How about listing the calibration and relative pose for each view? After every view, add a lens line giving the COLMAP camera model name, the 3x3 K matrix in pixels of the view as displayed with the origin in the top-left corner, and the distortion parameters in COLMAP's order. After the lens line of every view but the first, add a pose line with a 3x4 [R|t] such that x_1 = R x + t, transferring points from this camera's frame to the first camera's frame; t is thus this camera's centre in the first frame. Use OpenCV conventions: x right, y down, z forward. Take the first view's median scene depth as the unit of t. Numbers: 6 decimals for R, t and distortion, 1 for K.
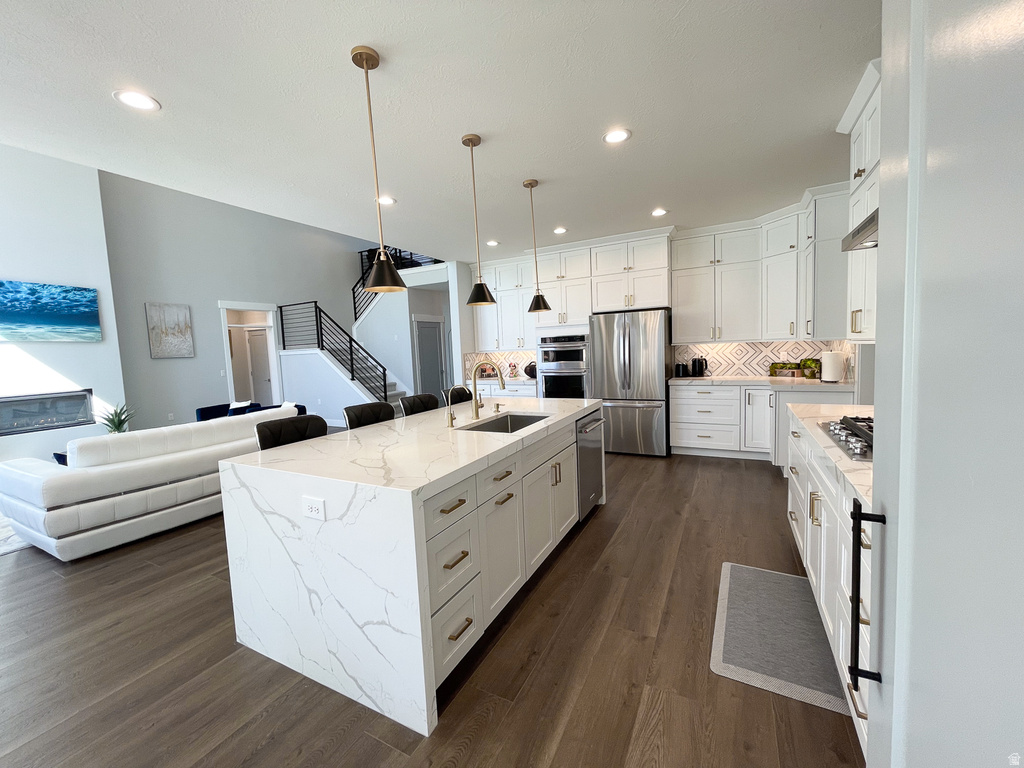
lens RADIAL K [[412.7, 0, 512.0], [0, 412.7, 384.0], [0, 0, 1]] dist [-0.003386, -0.000797]
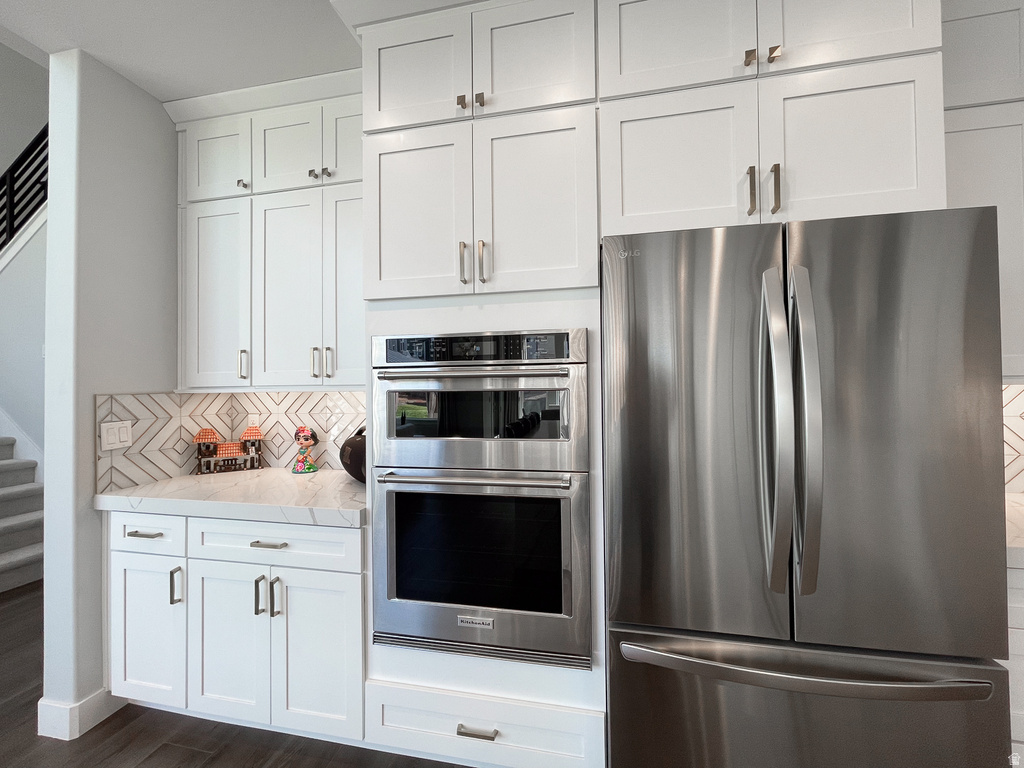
lens RADIAL K [[401.5, 0, 512.0], [0, 401.5, 384.0], [0, 0, 1]] dist [0.000847, 0.000103]
pose [[0.957127, 0.034167, 0.287646, 0.081940], [-0.004099, 0.994517, -0.104492, -0.066854], [-0.289639, 0.098833, 0.952020, 0.826440]]
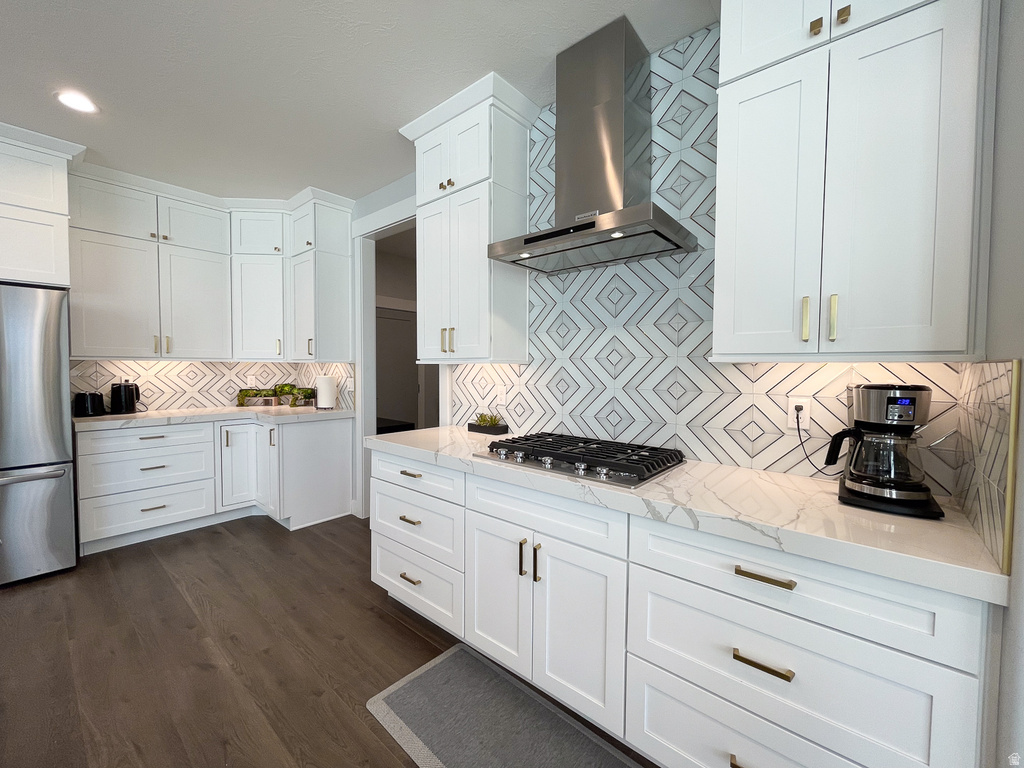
lens RADIAL K [[412.7, 0, 512.0], [0, 412.7, 384.0], [0, 0, 1]] dist [-0.003386, -0.000797]
pose [[0.215775, 0.003418, 0.976437, -0.023482], [0.066188, 0.997643, -0.018119, -0.012372], [-0.974197, 0.068538, 0.215040, 0.309655]]
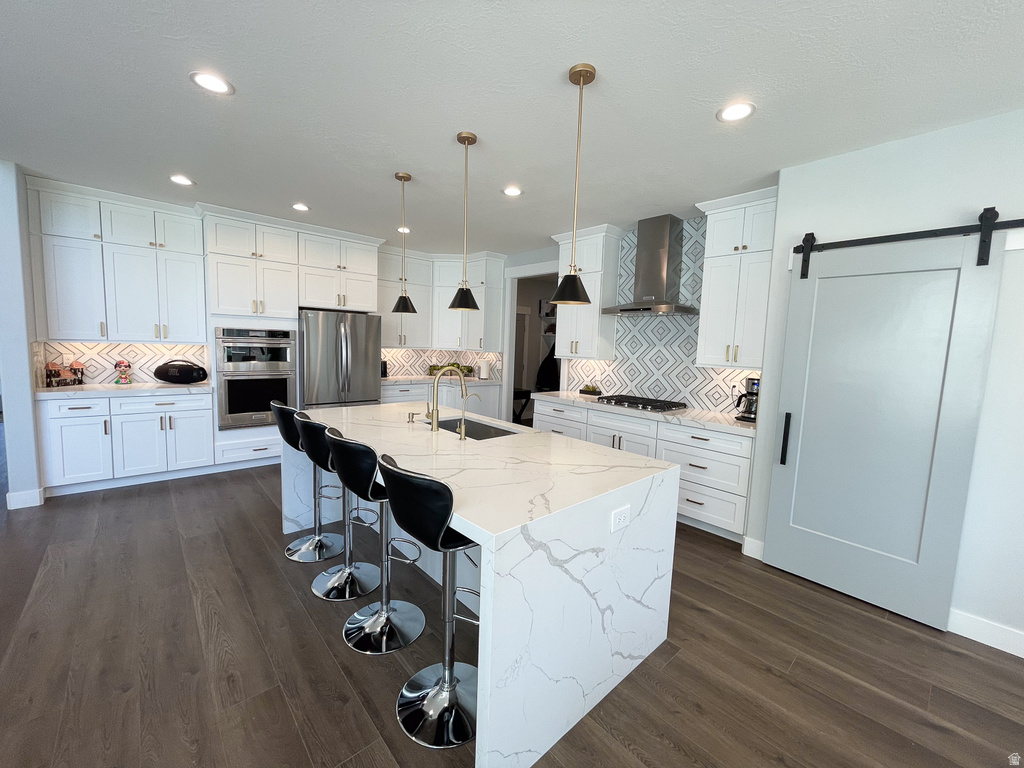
lens RADIAL K [[412.7, 0, 512.0], [0, 412.7, 384.0], [0, 0, 1]] dist [-0.003386, -0.000797]
pose [[0.340421, -0.037472, 0.939526, -0.494374], [0.028067, 0.999165, 0.029681, -0.022918], [-0.939854, 0.016266, 0.341189, 0.292665]]
